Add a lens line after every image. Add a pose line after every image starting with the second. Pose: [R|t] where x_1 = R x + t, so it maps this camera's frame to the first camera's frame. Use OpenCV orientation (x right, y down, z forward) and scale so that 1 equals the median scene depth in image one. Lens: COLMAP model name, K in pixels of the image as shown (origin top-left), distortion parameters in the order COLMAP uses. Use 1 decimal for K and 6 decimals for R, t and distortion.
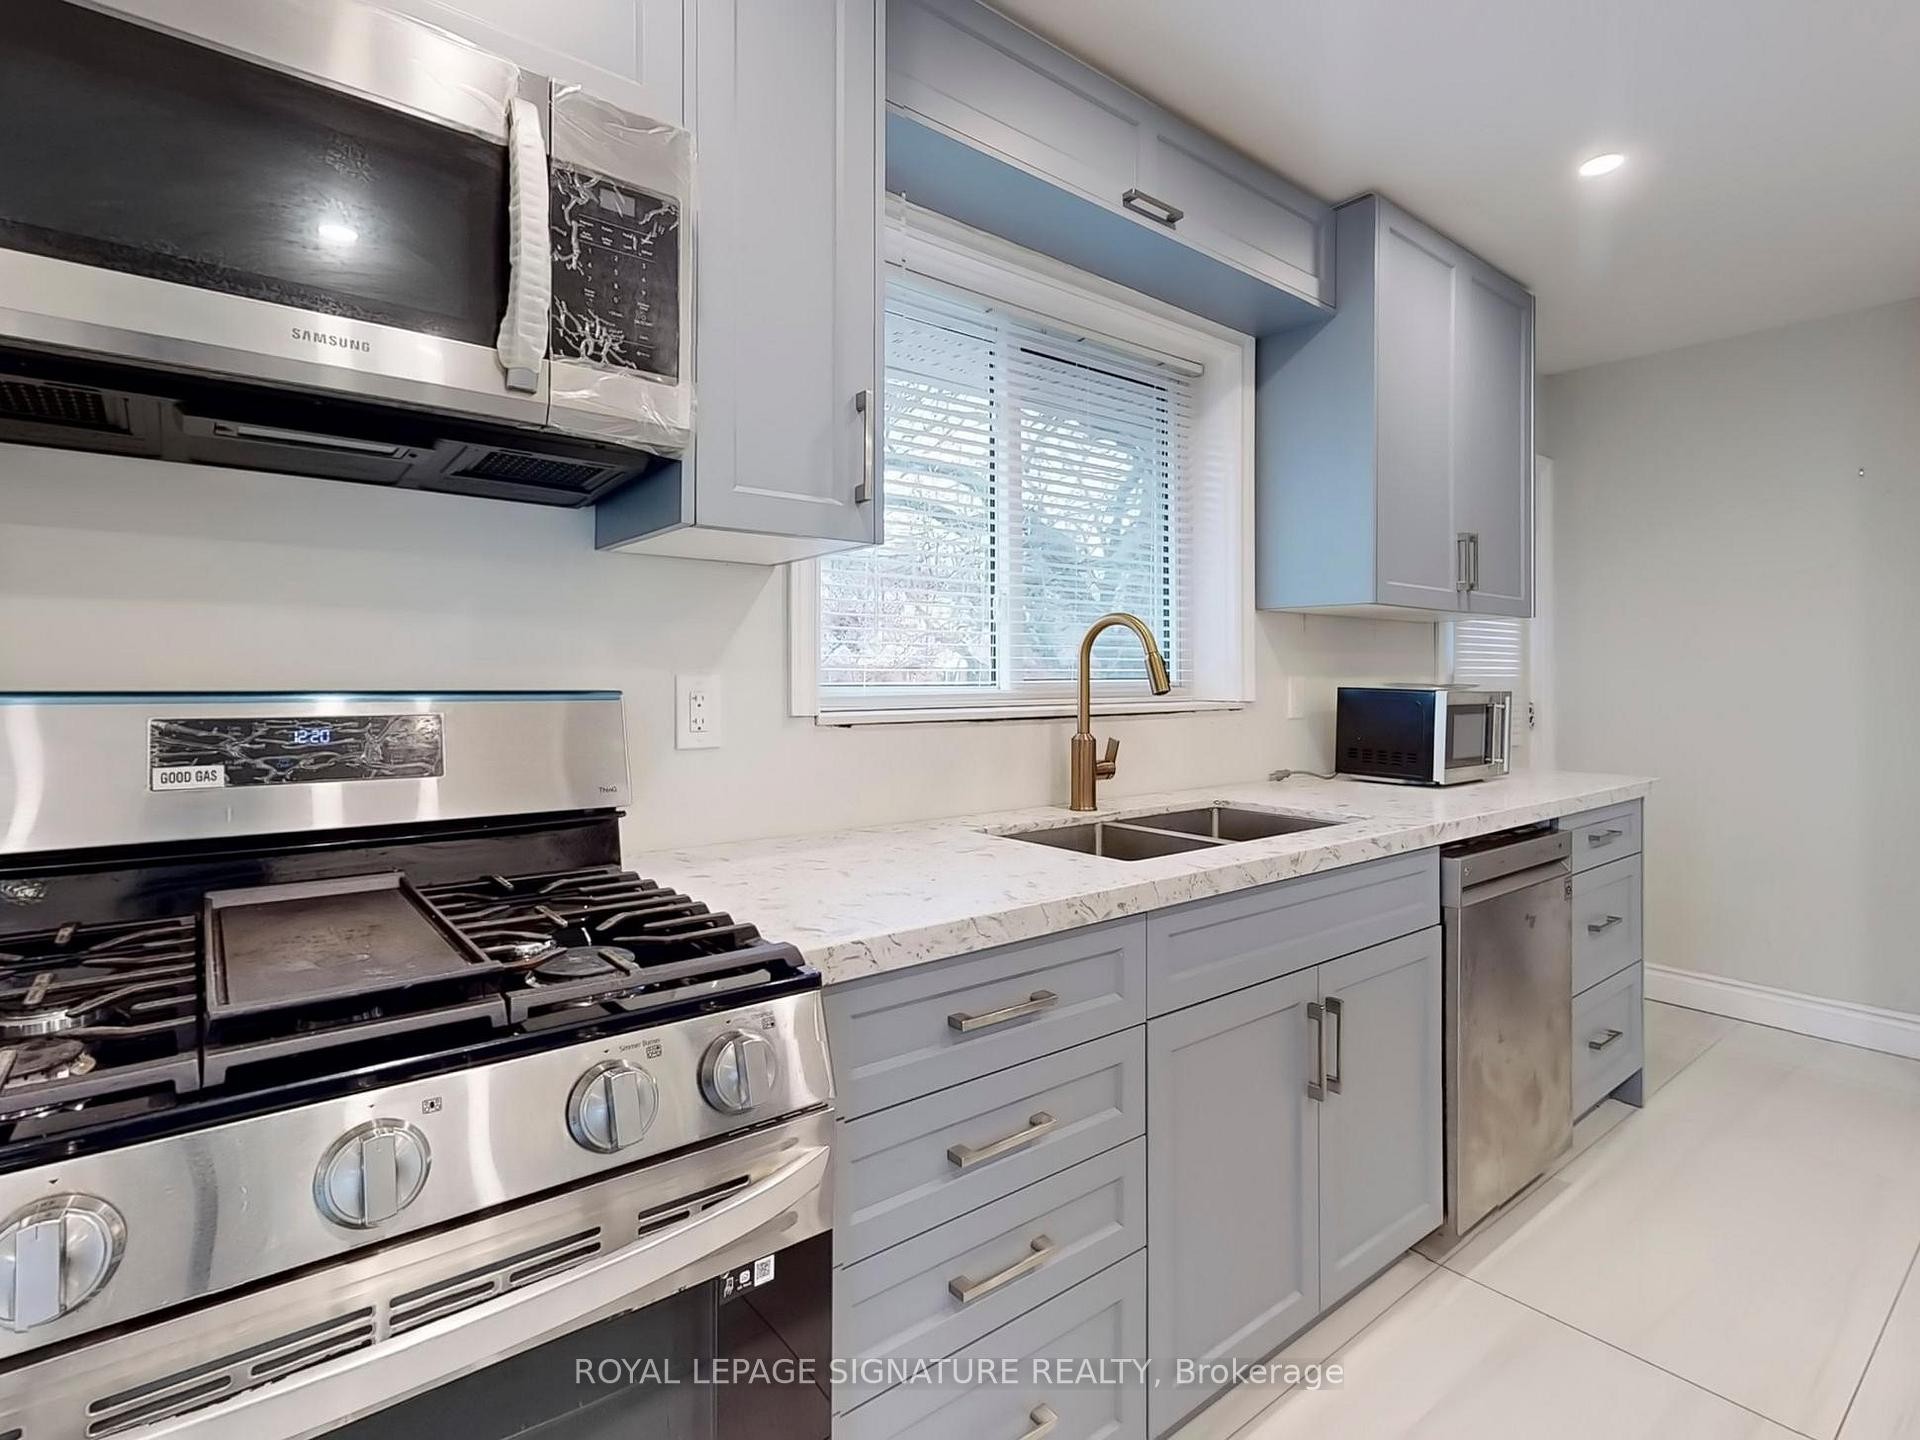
lens RADIAL K [[953.4, 0, 957.7], [0, 953.4, 678.2], [0, 0, 1]] dist [-0.000469, 0.000099]
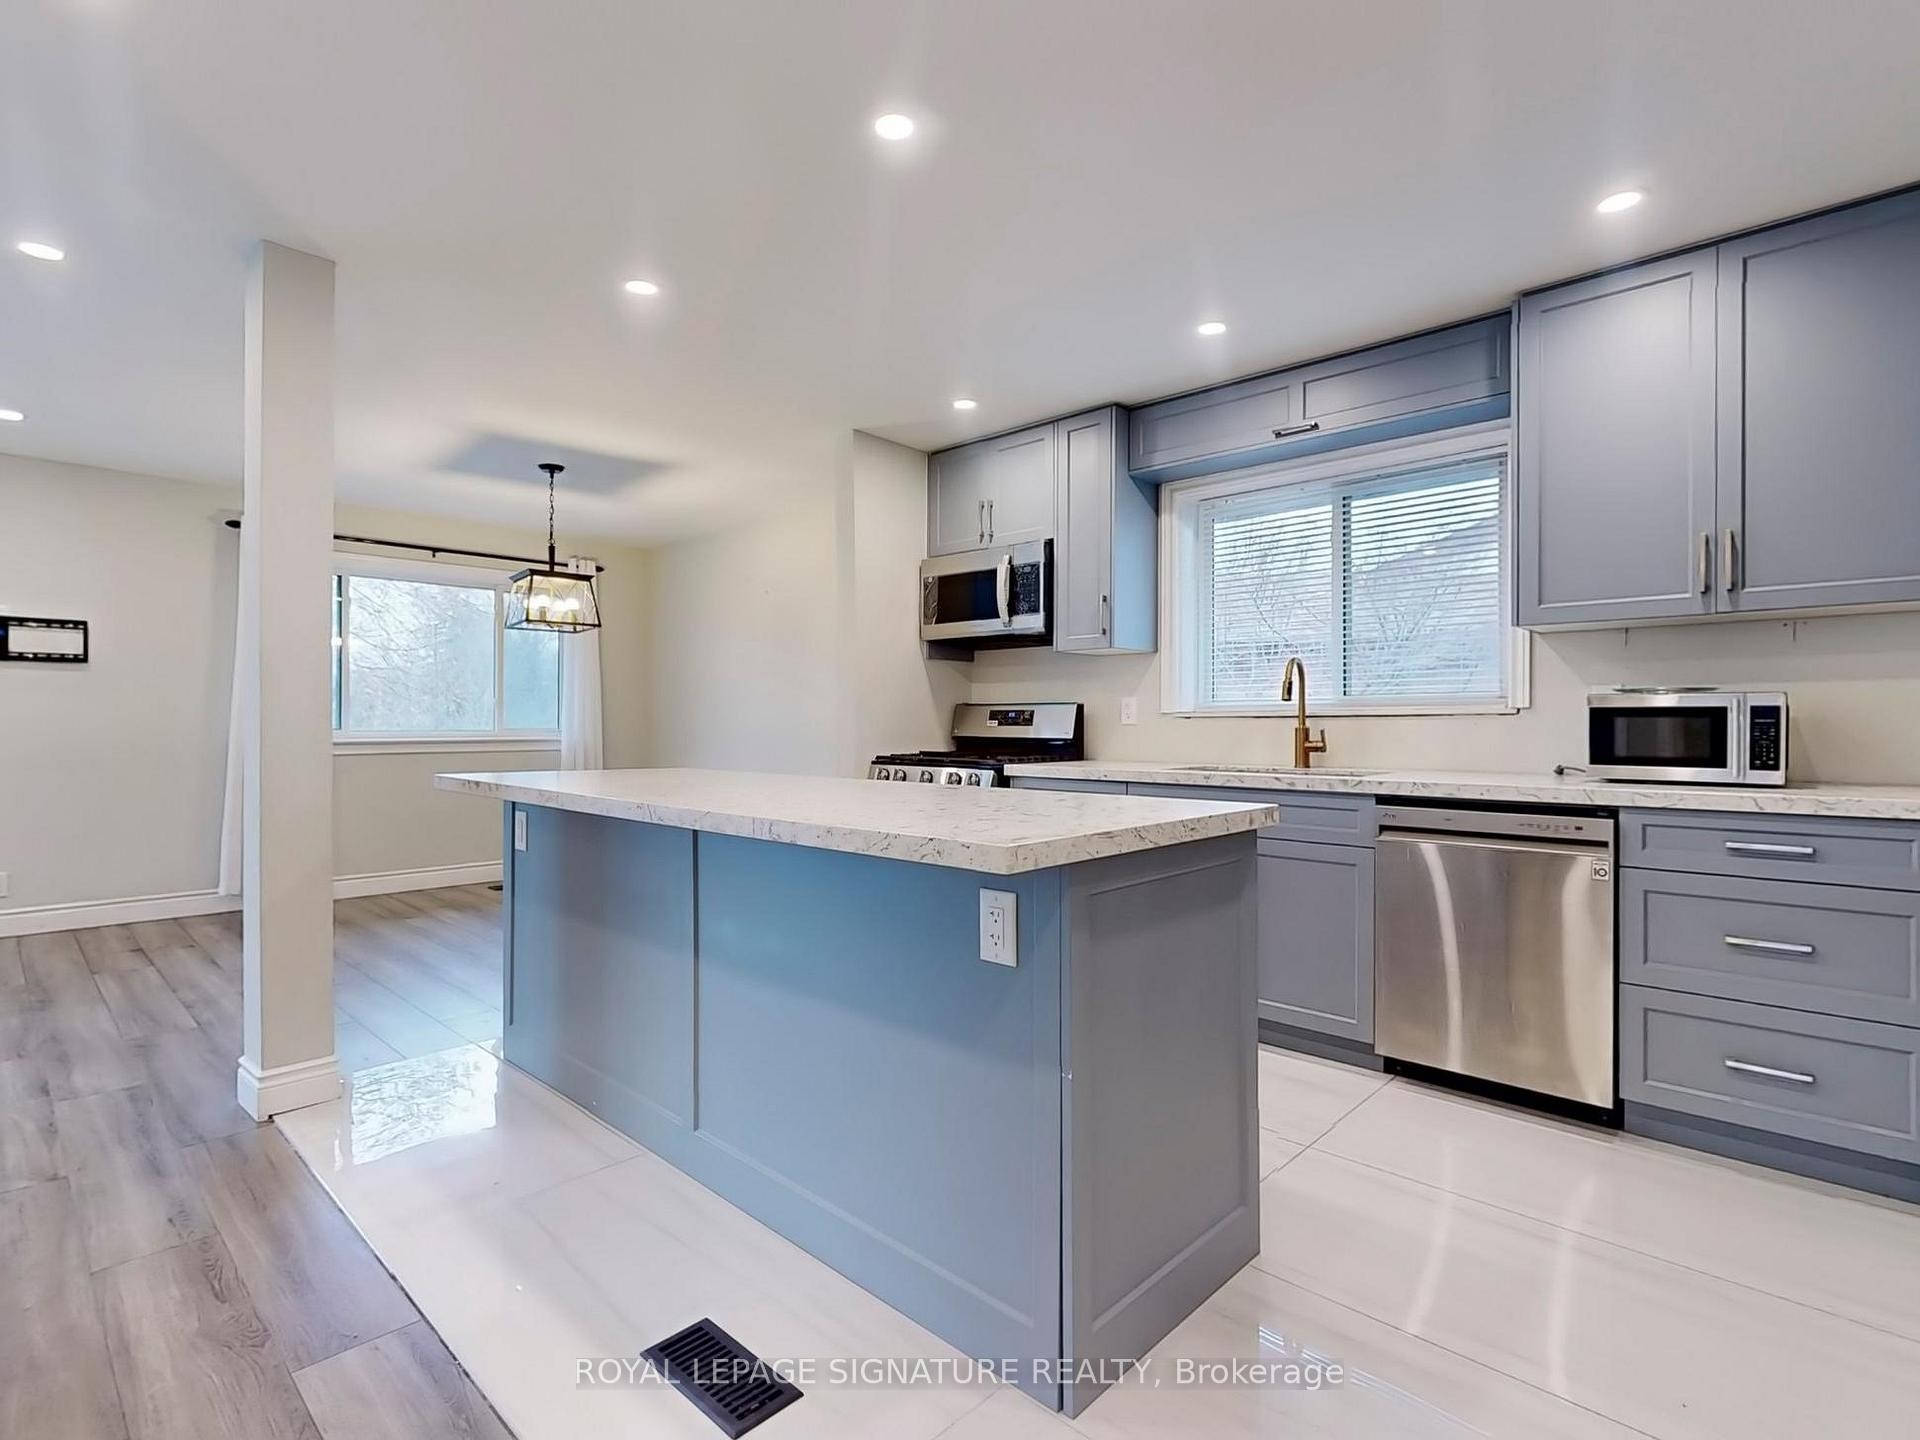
lens RADIAL K [[938.3, 0, 960.0], [0, 938.3, 720.0], [0, 0, 1]] dist [-0.001345, 0.000414]
pose [[0.140901, -0.001408, -0.990023, 1.867053], [0.002901, 0.999995, -0.001010, 0.051437], [0.990019, -0.002729, 0.140905, 0.132395]]
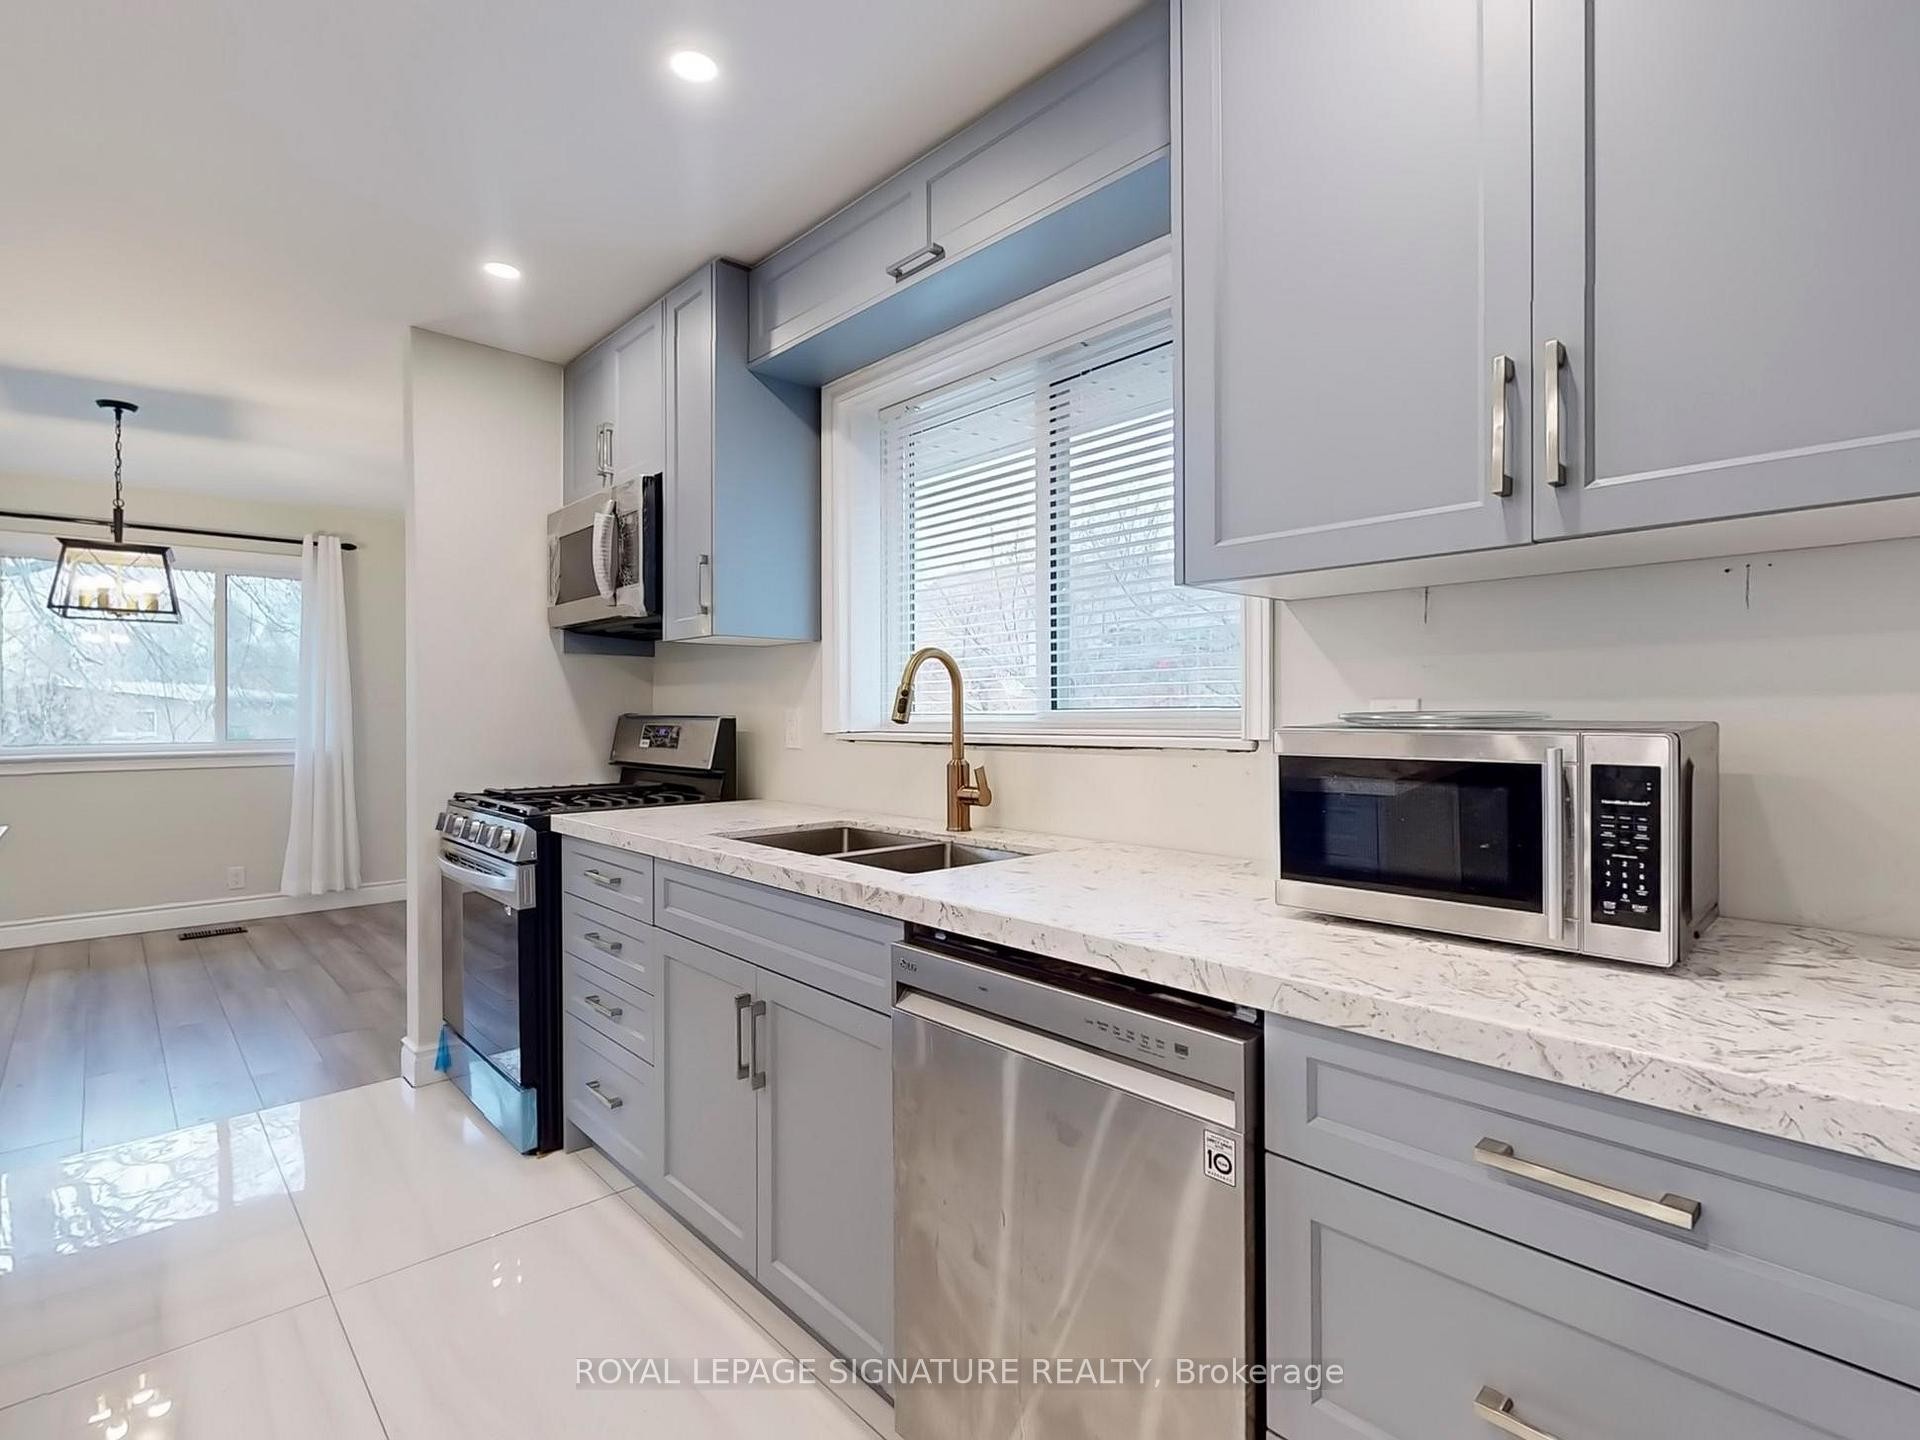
lens RADIAL K [[938.3, 0, 960.0], [0, 938.3, 720.0], [0, 0, 1]] dist [-0.001345, 0.000414]
pose [[0.074077, 0.010165, -0.997201, 1.256450], [0.008028, 0.999910, 0.010789, 0.002053], [0.997220, -0.008805, 0.073989, 0.974497]]
